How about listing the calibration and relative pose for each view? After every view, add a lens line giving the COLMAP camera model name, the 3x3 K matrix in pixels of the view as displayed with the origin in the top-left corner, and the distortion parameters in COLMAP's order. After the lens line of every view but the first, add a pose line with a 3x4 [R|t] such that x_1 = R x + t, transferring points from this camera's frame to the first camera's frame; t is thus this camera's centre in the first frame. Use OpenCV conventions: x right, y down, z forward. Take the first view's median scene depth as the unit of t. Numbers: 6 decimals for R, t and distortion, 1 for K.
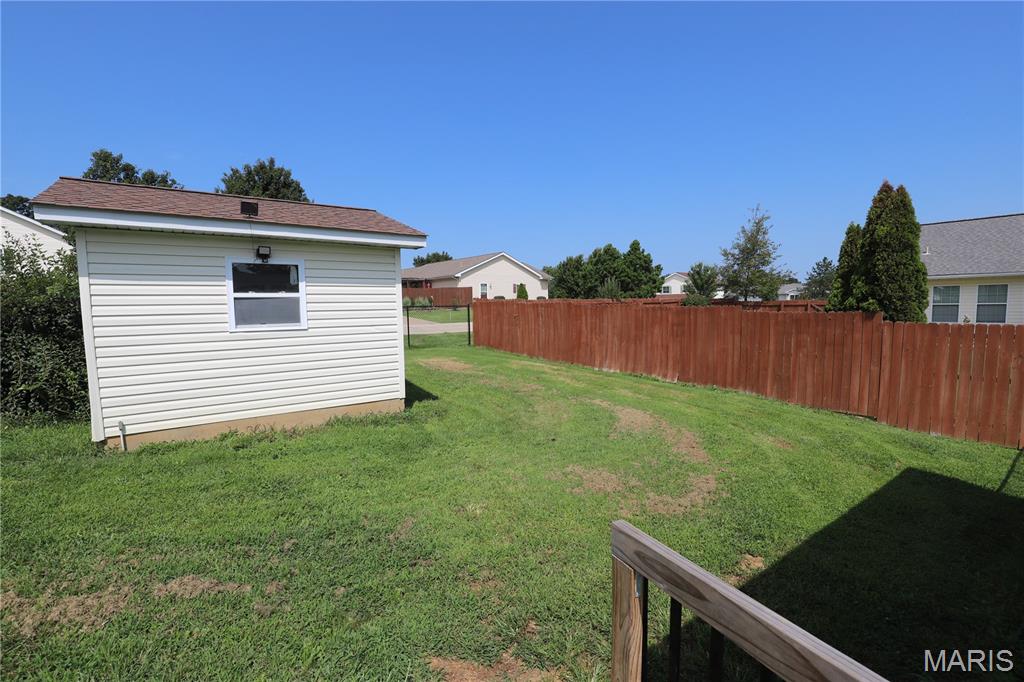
lens RADIAL K [[468.1, 0, 514.9], [0, 468.1, 346.2], [0, 0, 1]] dist [-0.033905, 0.005433]
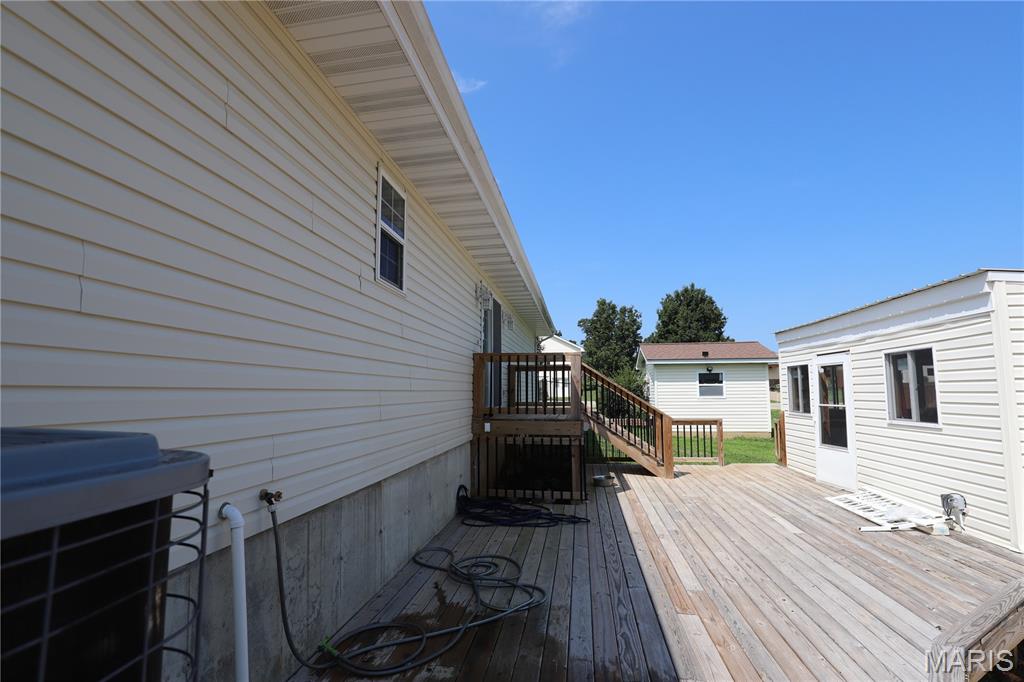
lens RADIAL K [[468.1, 0, 506.7], [0, 468.1, 343.6], [0, 0, 1]] dist [-0.033905, 0.005433]
pose [[0.672067, -0.063711, -0.737744, 0.305750], [-0.066718, 0.987030, -0.146017, 0.057006], [0.737479, 0.147354, 0.659099, -0.766609]]
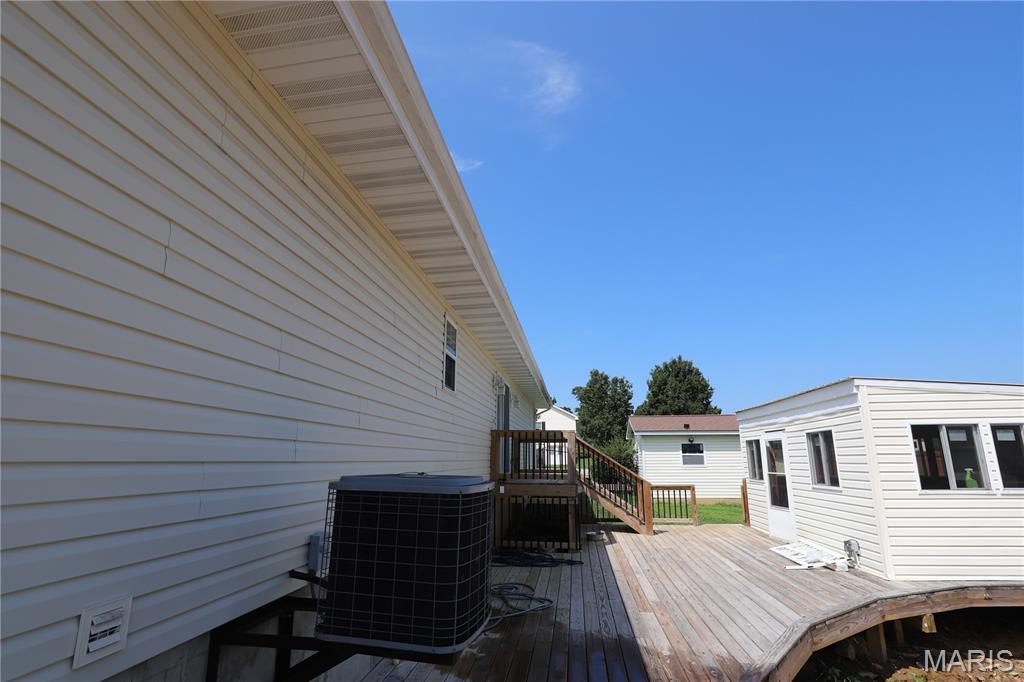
lens RADIAL K [[468.1, 0, 504.2], [0, 468.1, 344.7], [0, 0, 1]] dist [-0.033905, 0.005433]
pose [[0.678667, -0.157630, -0.717331, 0.406067], [-0.073629, 0.957174, -0.279995, 0.062743], [0.730746, 0.242840, 0.637996, -0.890756]]
